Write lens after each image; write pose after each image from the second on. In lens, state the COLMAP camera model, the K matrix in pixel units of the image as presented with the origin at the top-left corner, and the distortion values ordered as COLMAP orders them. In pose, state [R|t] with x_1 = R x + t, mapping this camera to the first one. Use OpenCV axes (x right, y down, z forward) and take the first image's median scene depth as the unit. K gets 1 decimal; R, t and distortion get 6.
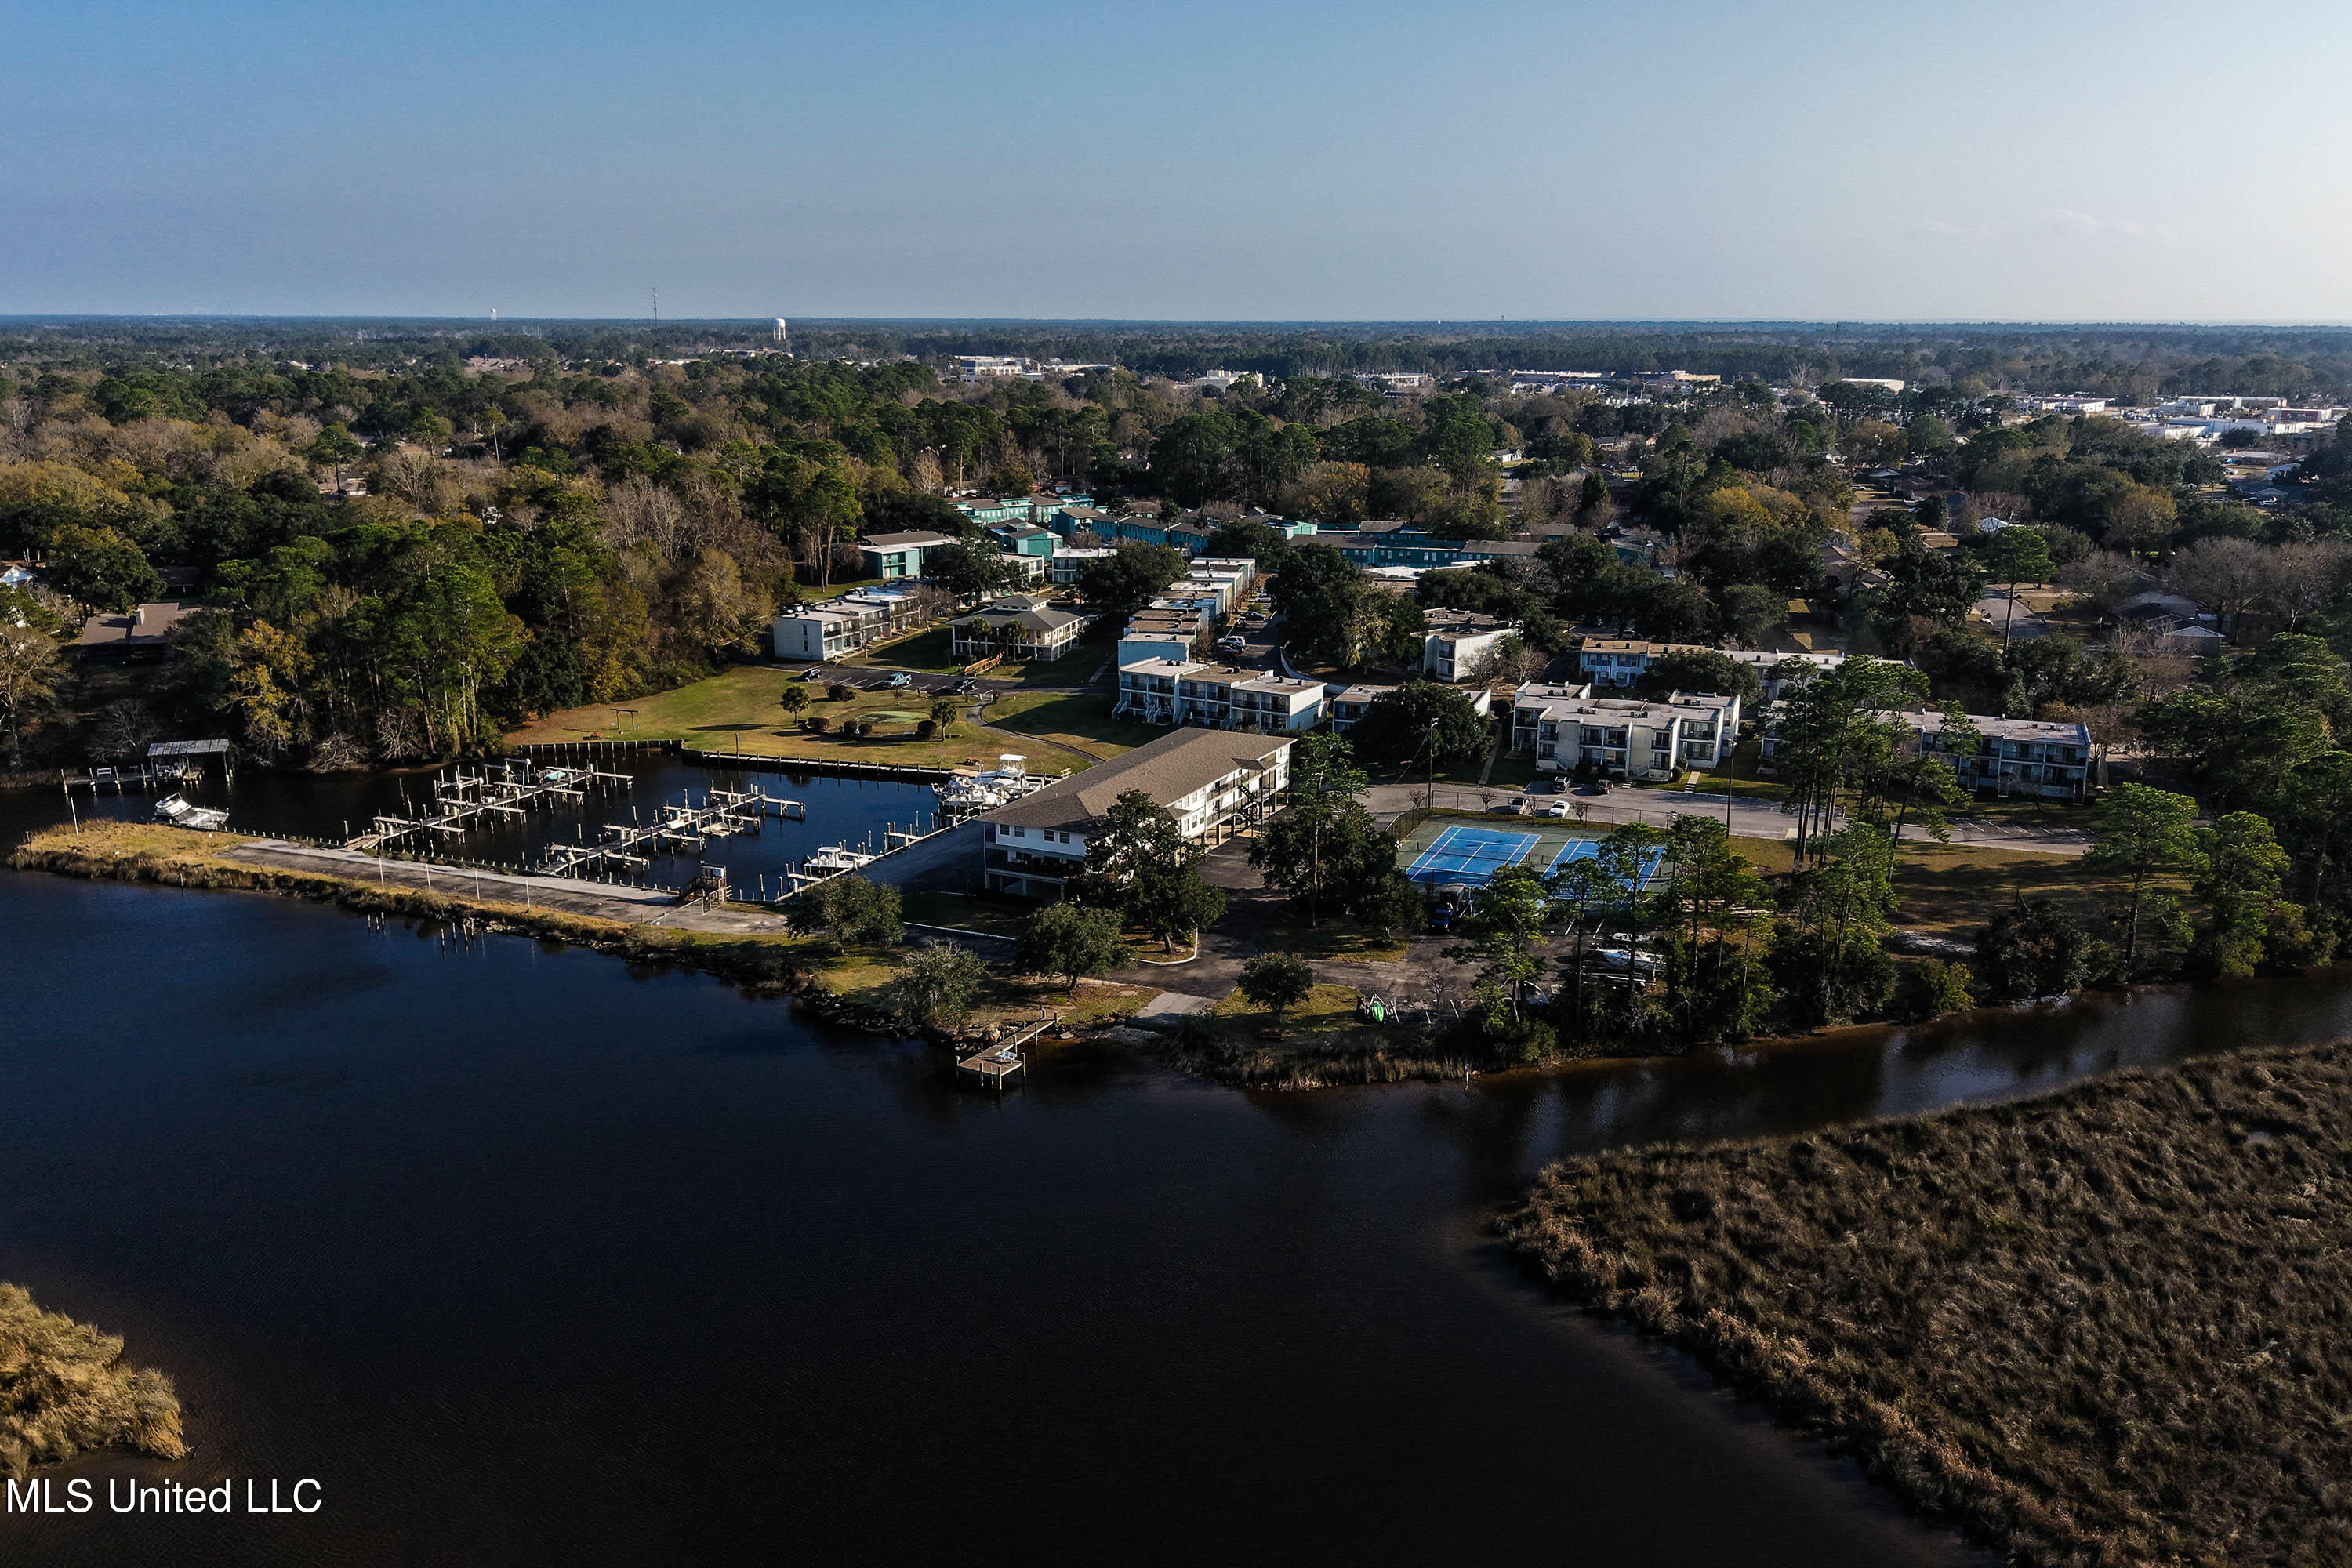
lens RADIAL K [[1858.4, 0, 1178.1], [0, 1858.4, 795.4], [0, 0, 1]] dist [0.052030, -0.066979]
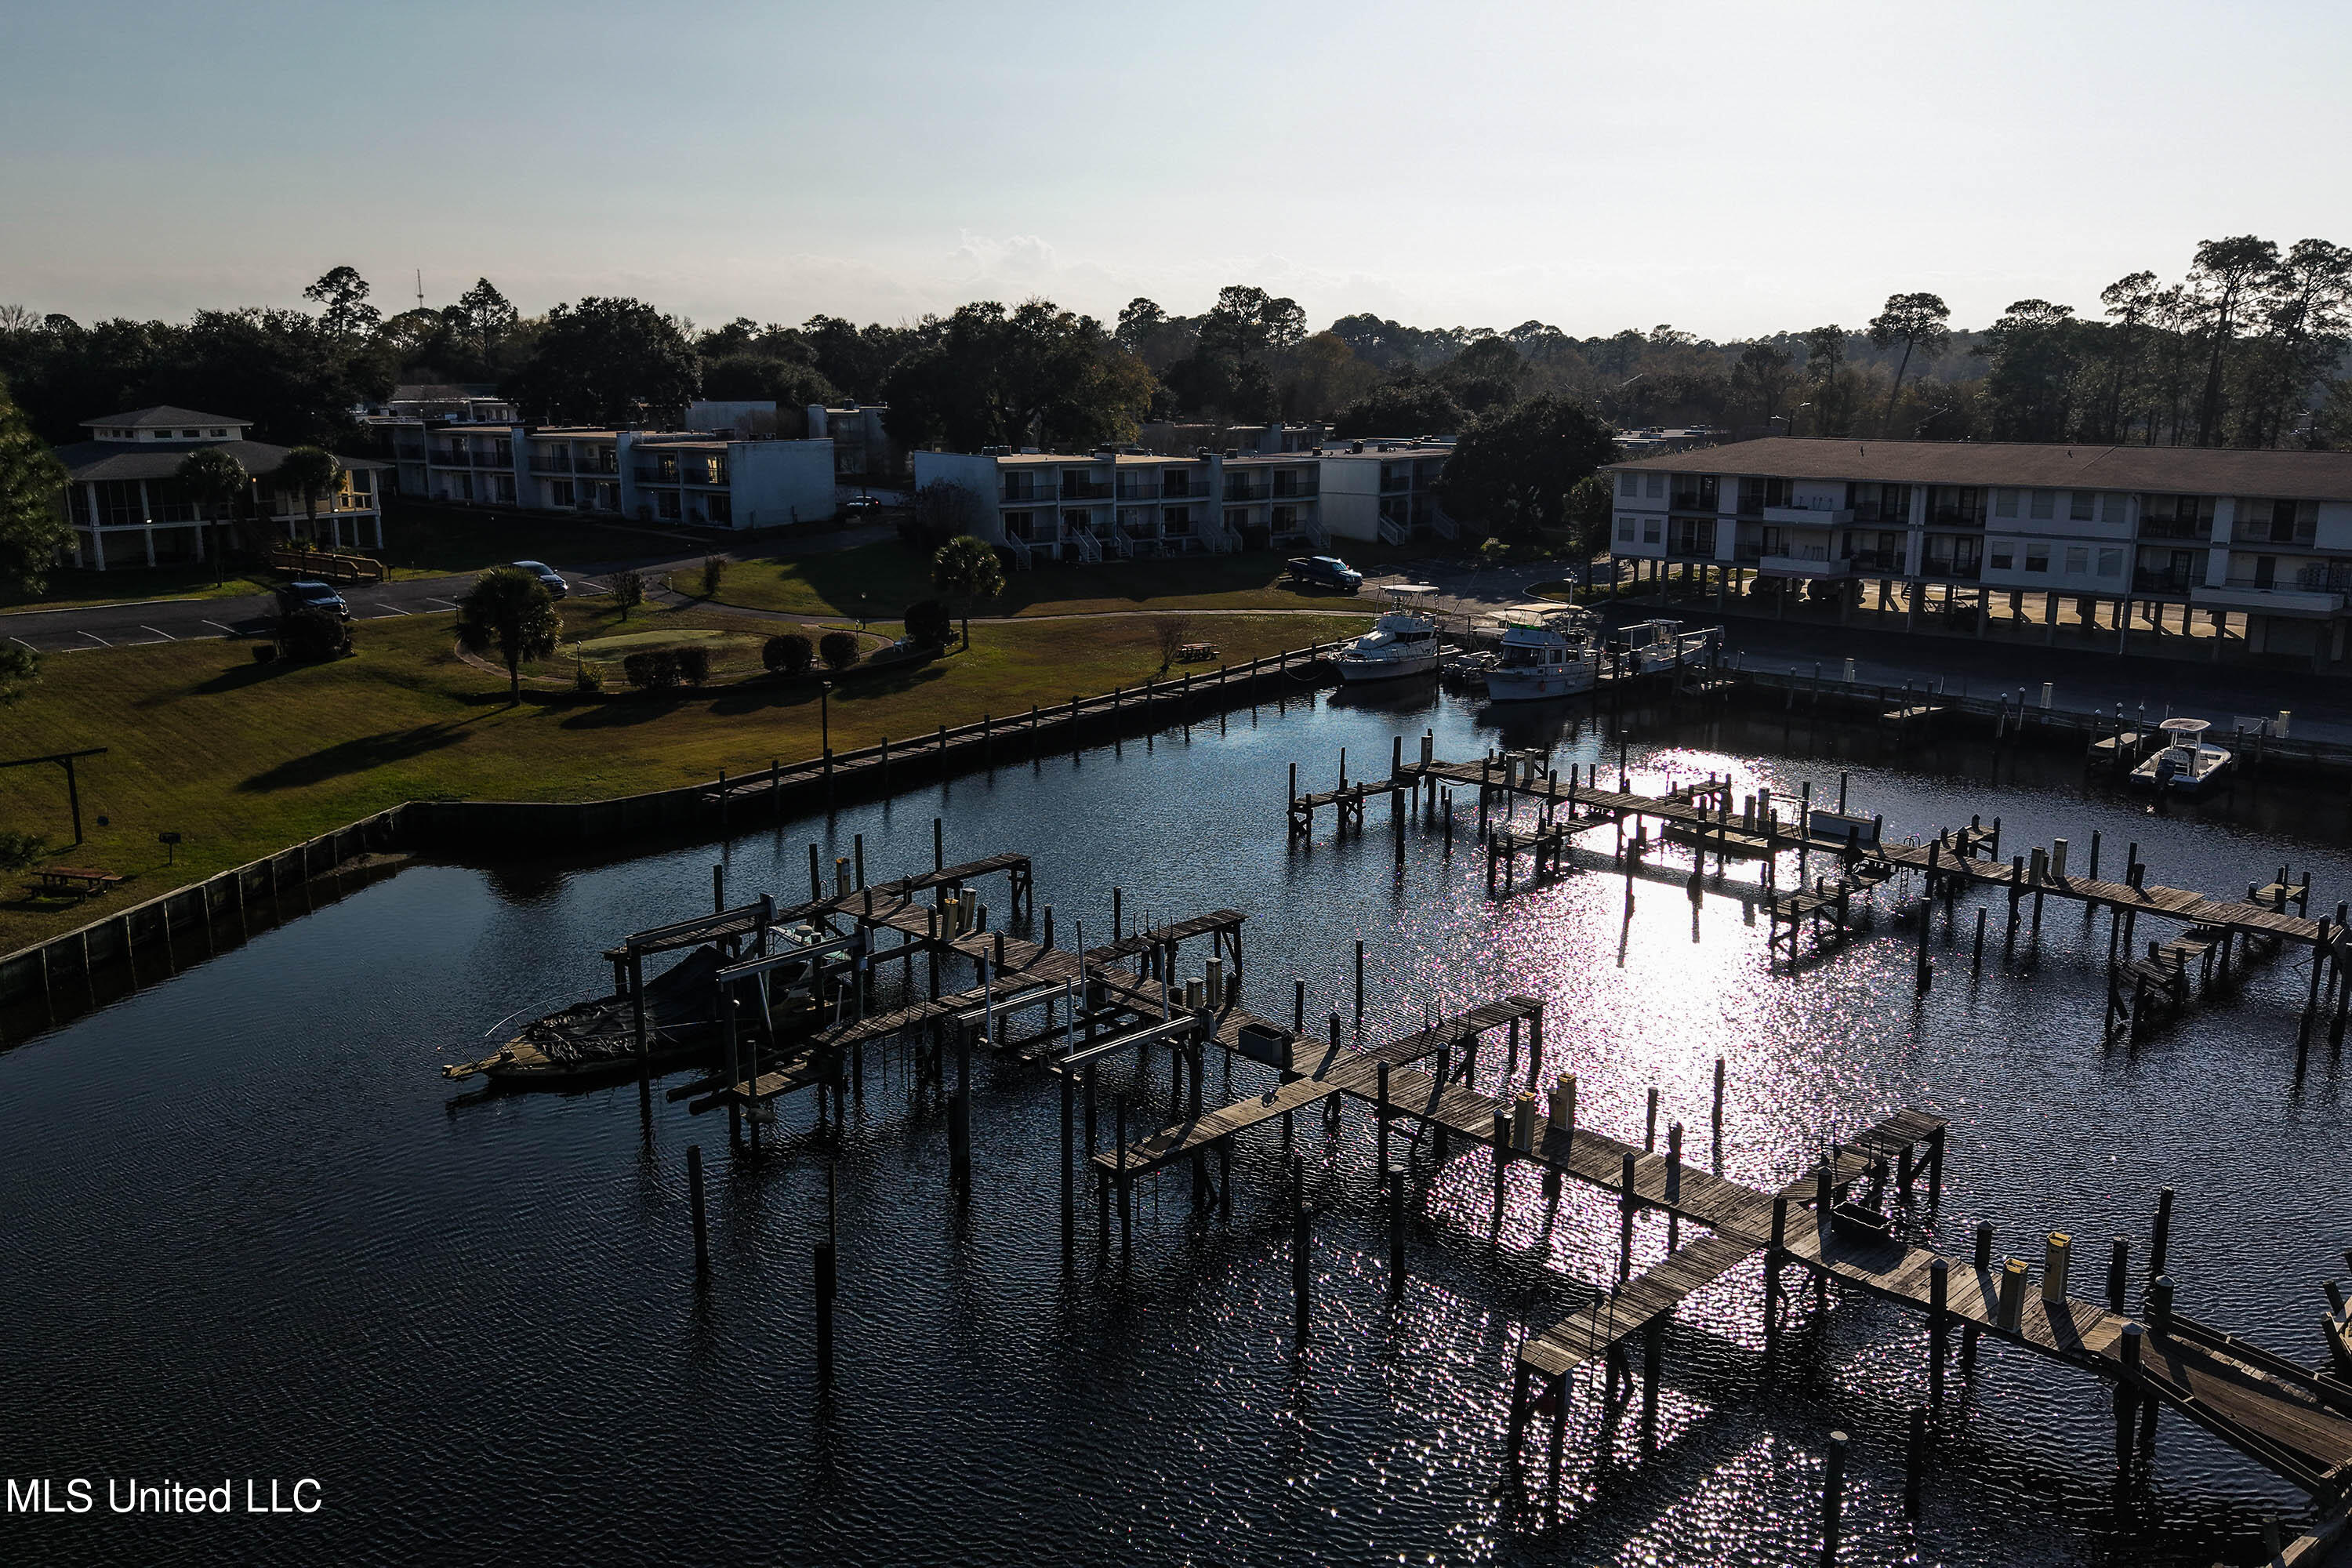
lens RADIAL K [[1858.4, 0, 1178.1], [0, 1858.4, 795.4], [0, 0, 1]] dist [0.052030, -0.066979]
pose [[0.344998, -0.211460, 0.914473, -0.508715], [0.233693, 0.962962, 0.134508, -0.045047], [-0.909046, 0.167301, 0.381637, 0.899009]]
